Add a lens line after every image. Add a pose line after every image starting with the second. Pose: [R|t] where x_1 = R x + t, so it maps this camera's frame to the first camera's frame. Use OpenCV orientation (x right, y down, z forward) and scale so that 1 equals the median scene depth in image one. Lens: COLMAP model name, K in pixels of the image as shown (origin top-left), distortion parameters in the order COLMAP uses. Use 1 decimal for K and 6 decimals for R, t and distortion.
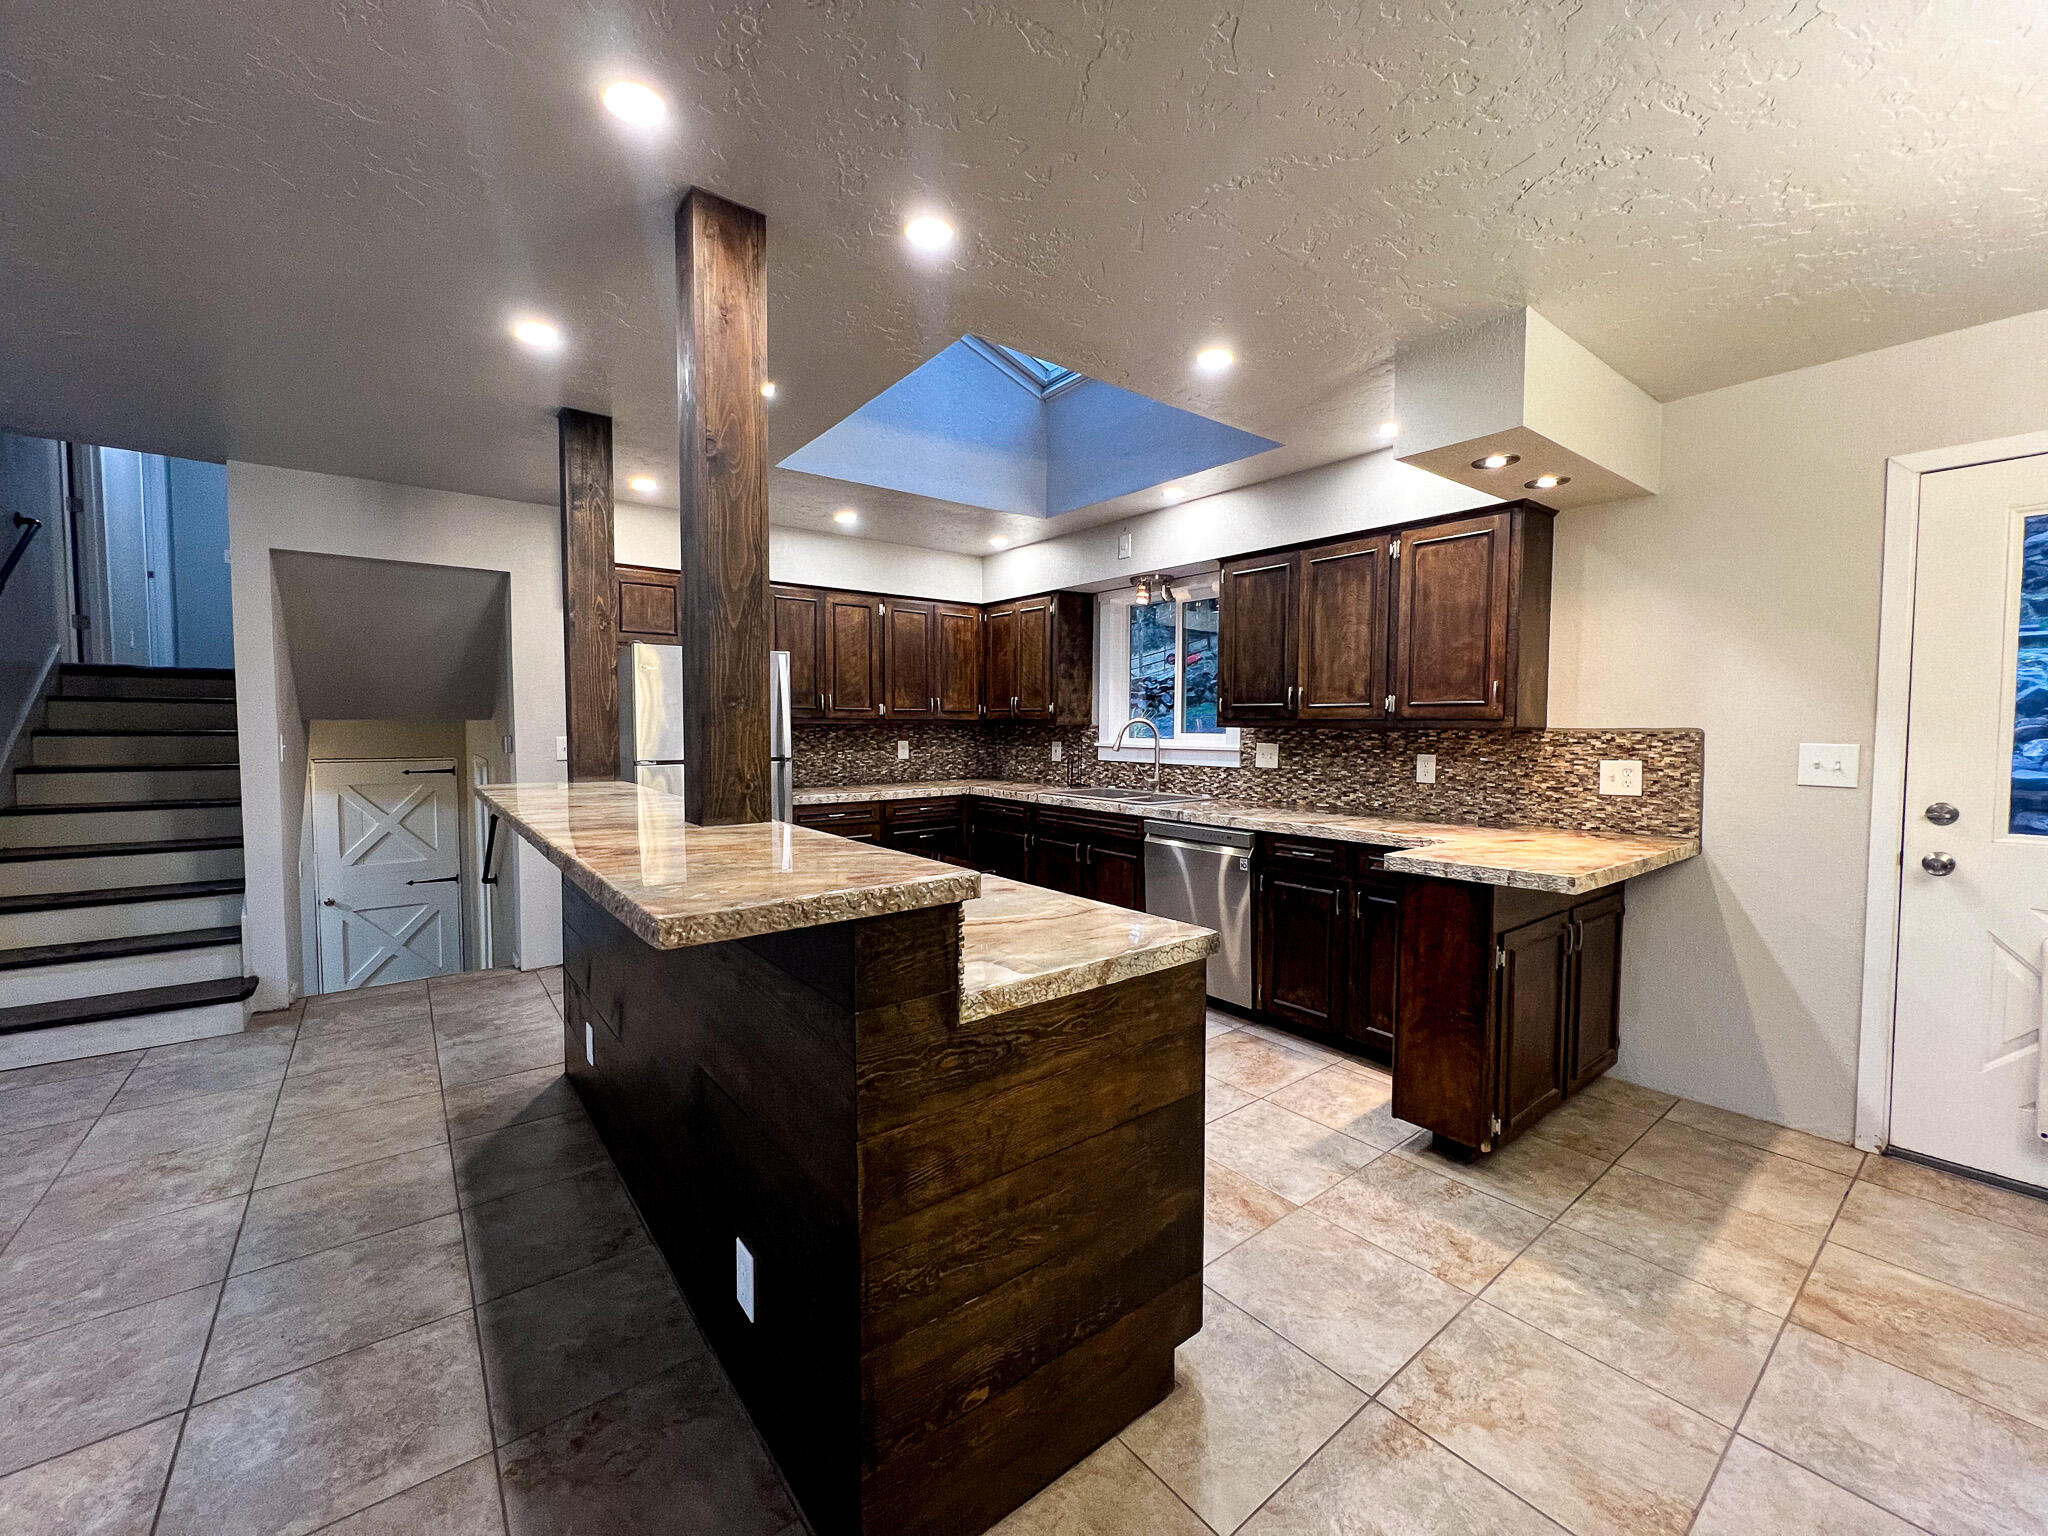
lens RADIAL K [[813.0, 0, 1021.8], [0, 813.0, 761.7], [0, 0, 1]] dist [-0.001688, 0.000077]
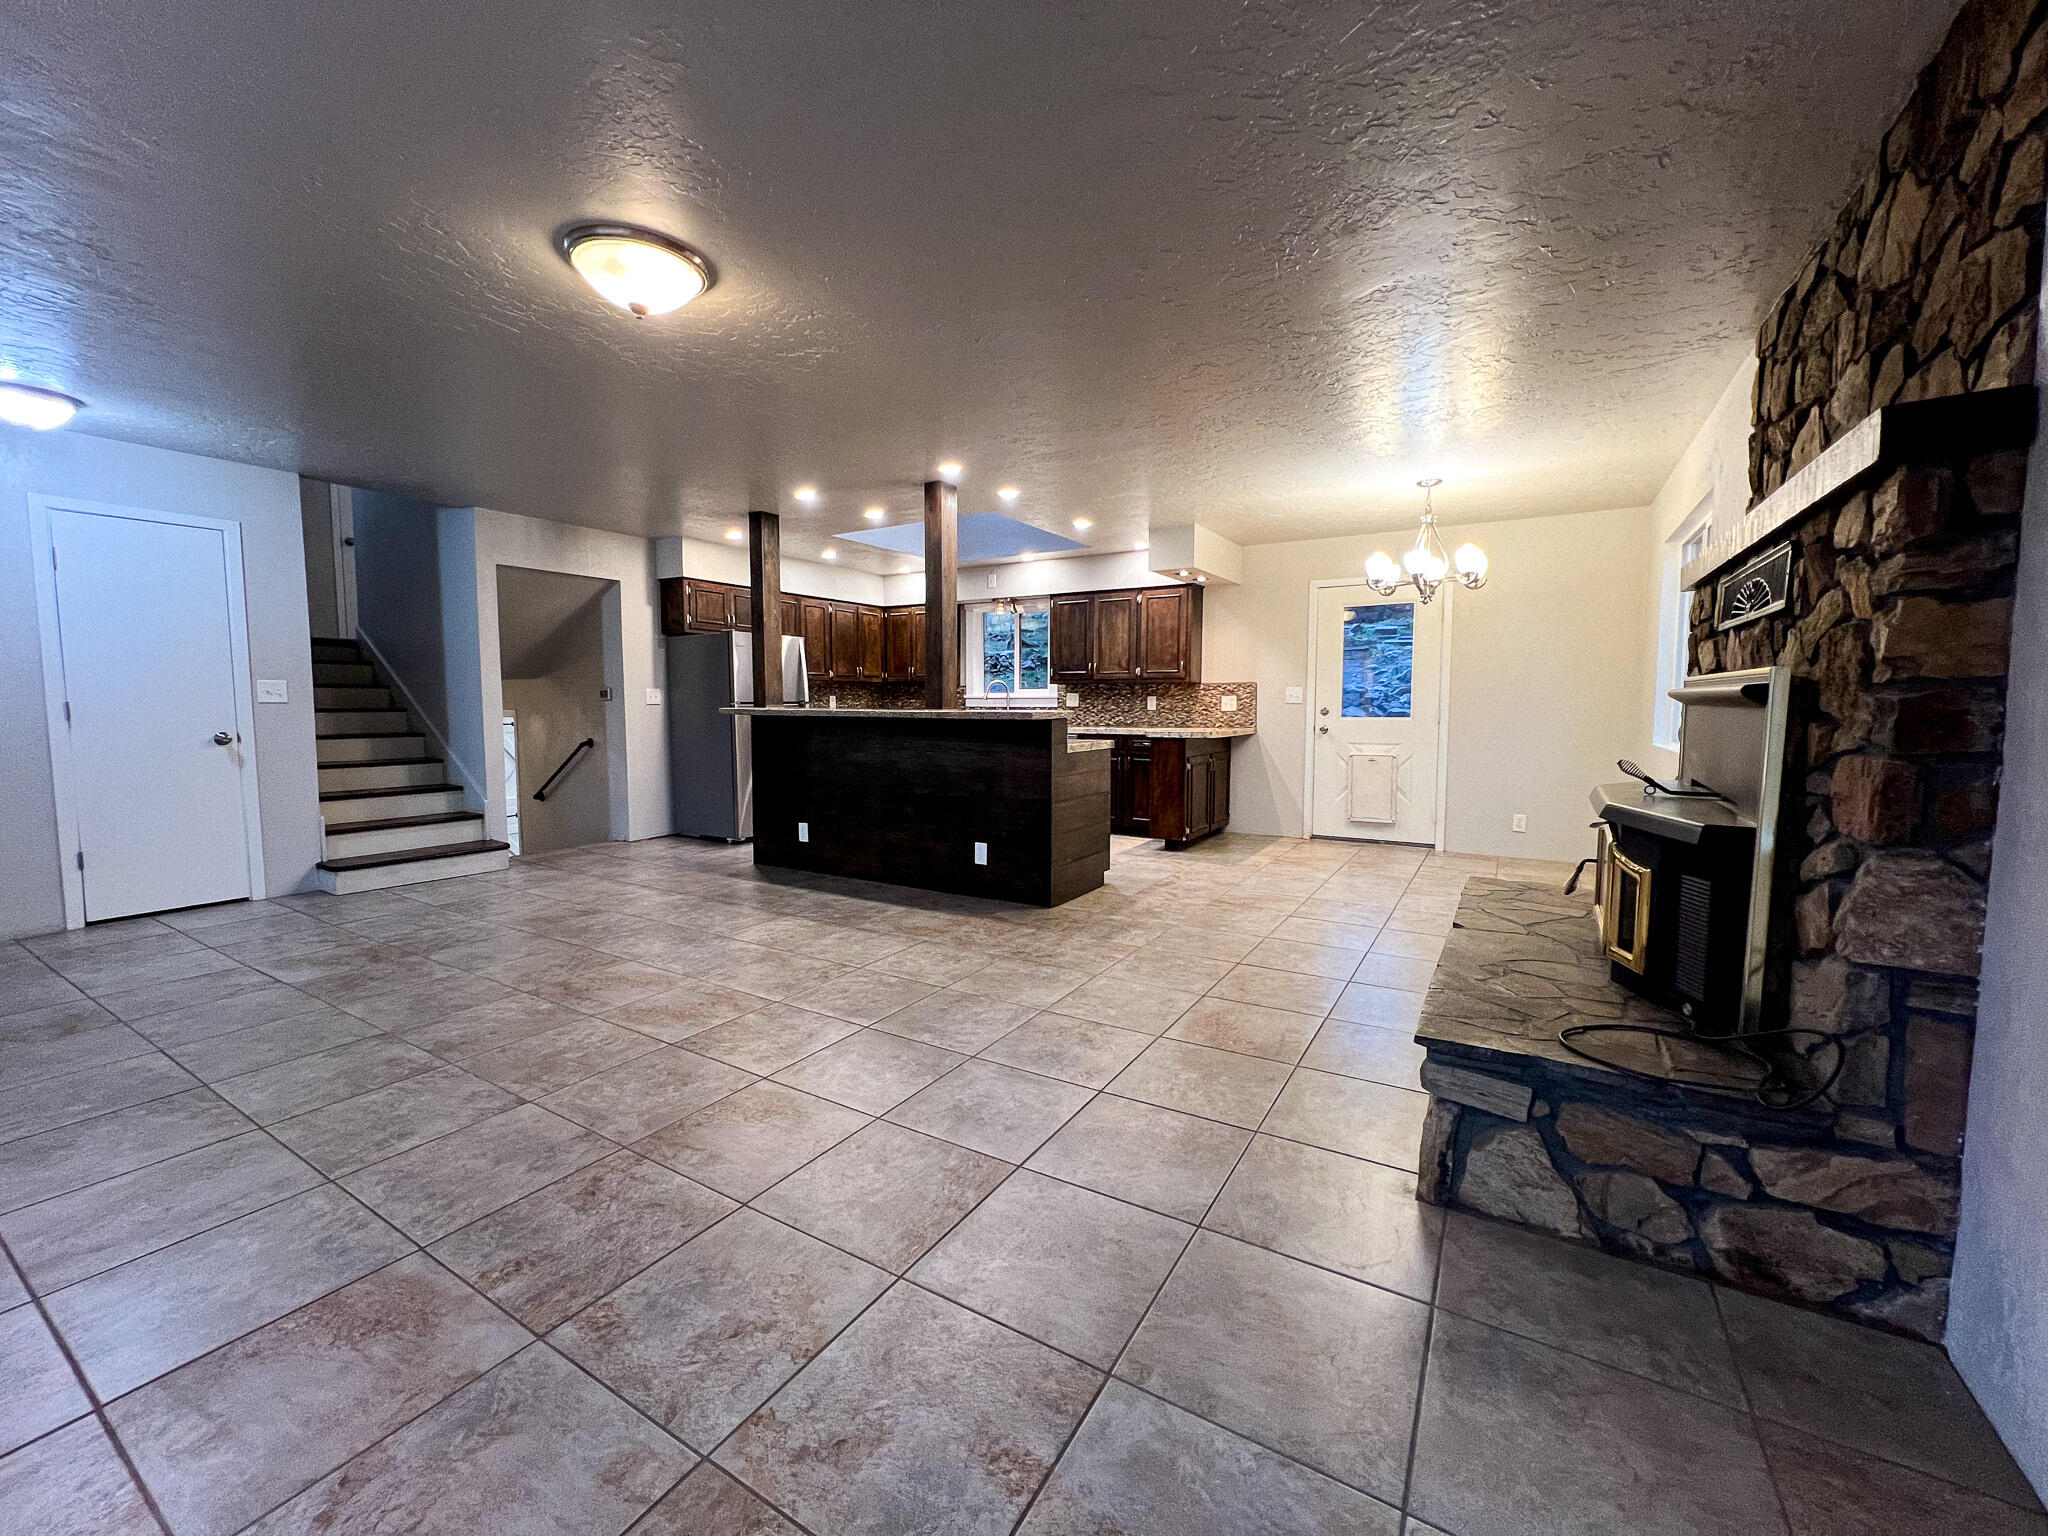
lens RADIAL K [[813.0, 0, 1021.8], [0, 813.0, 761.7], [0, 0, 1]] dist [-0.001688, 0.000077]
pose [[0.935530, -0.028274, 0.352115, -0.484280], [0.018423, 0.999340, 0.031296, 0.076419], [-0.352767, -0.022791, 0.935433, -0.732119]]
